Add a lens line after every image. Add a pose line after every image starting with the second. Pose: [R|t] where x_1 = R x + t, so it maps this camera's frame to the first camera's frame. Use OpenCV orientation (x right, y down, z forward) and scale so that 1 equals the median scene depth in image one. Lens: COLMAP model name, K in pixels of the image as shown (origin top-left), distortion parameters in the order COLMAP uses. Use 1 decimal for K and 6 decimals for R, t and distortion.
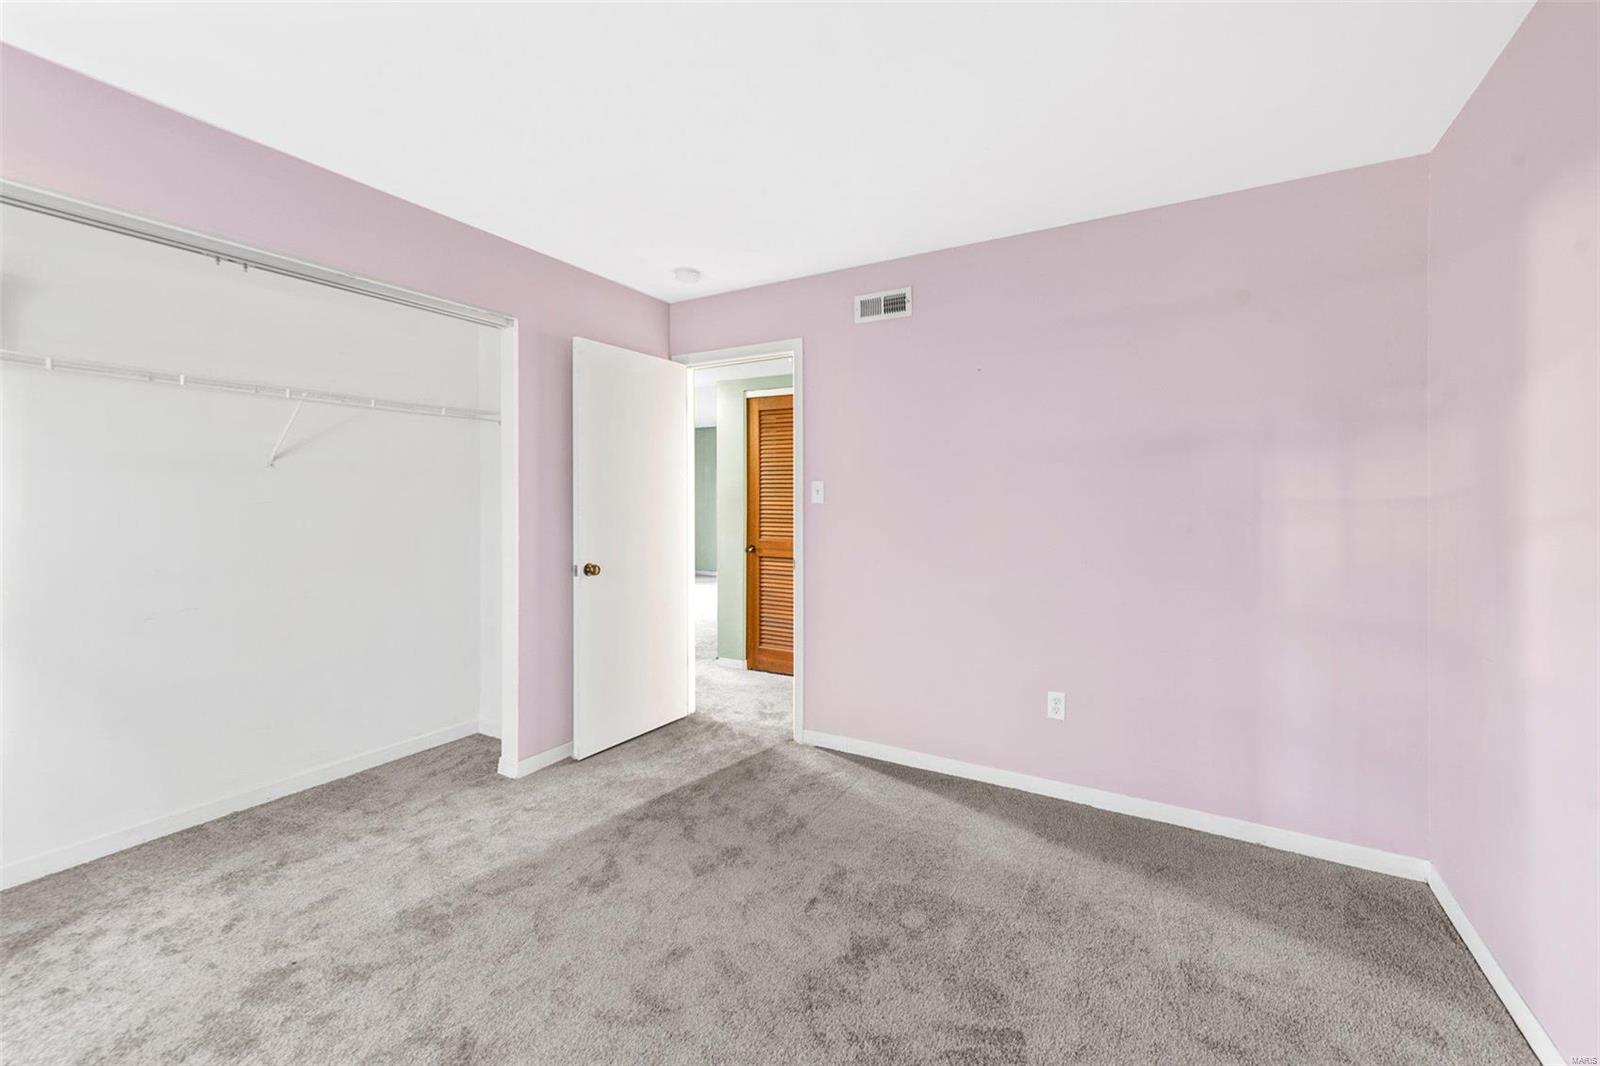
lens RADIAL K [[647.7, 0, 800.9], [0, 647.7, 492.6], [0, 0, 1]] dist [0.000620, 0.000080]
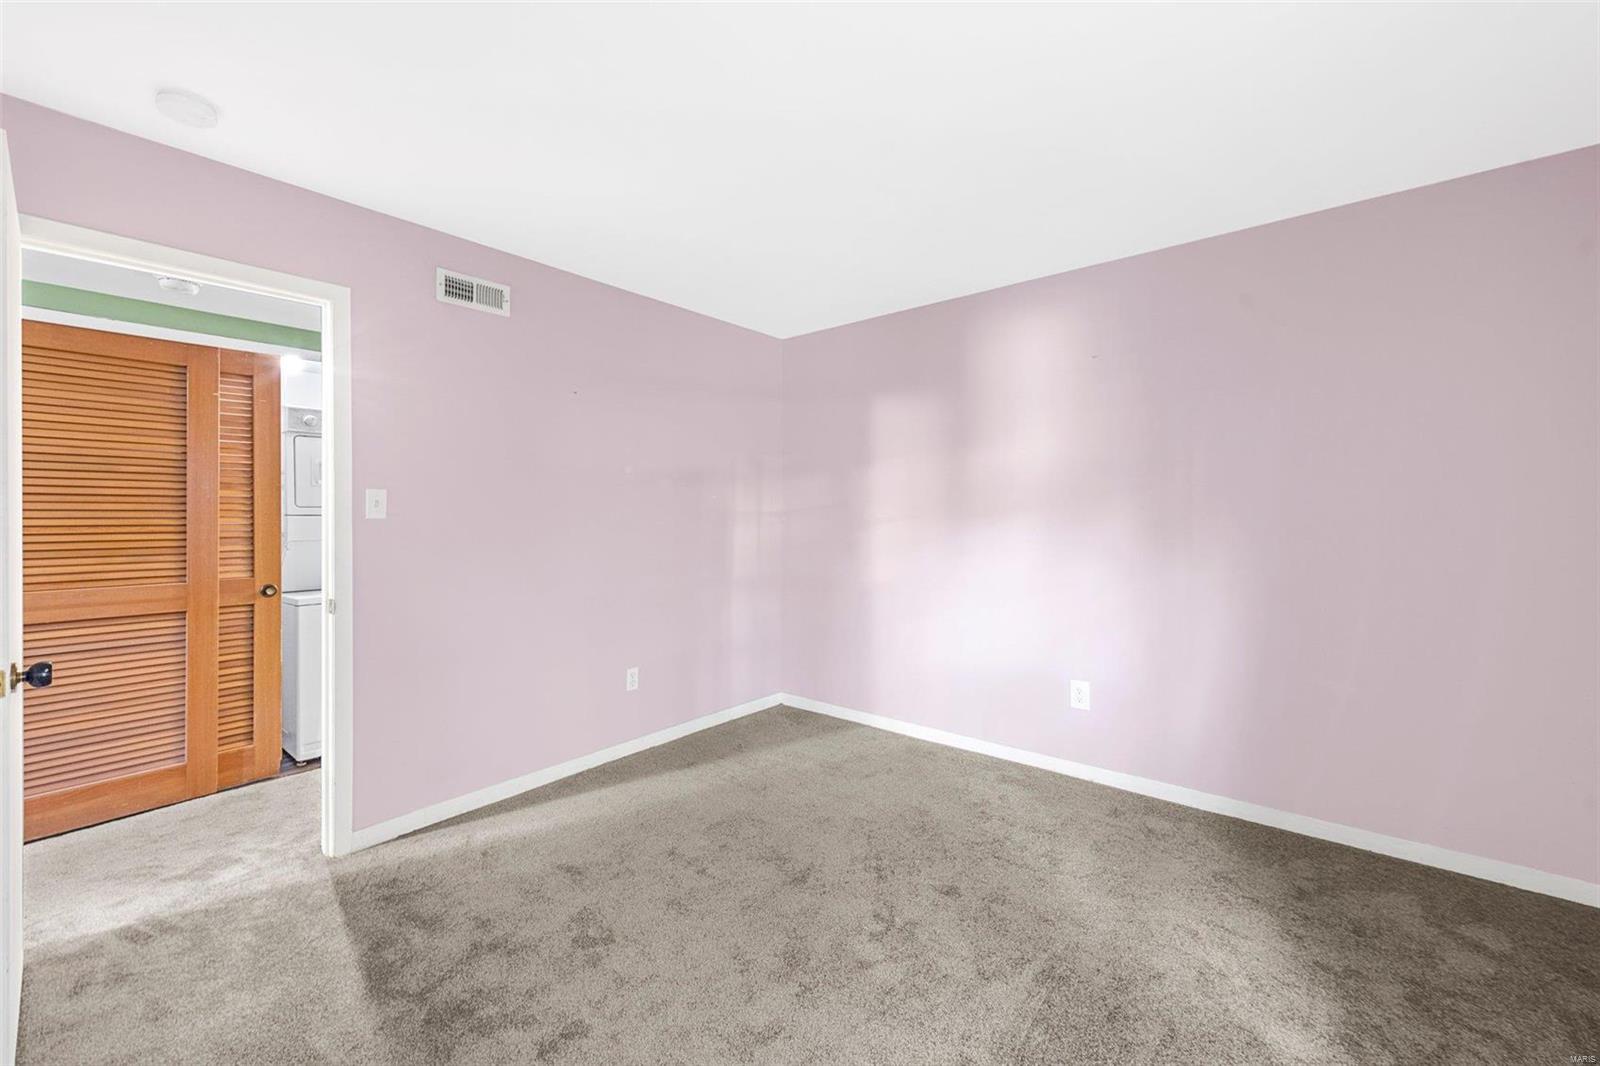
lens RADIAL K [[636.4, 0, 800.2], [0, 636.4, 516.3], [0, 0, 1]] dist [0.000233, 0.000022]
pose [[0.163227, -0.000972, 0.986588, -0.750803], [0.000044, 1.000000, 0.000978, 0.015649], [-0.986588, -0.000117, 0.163227, 0.483194]]
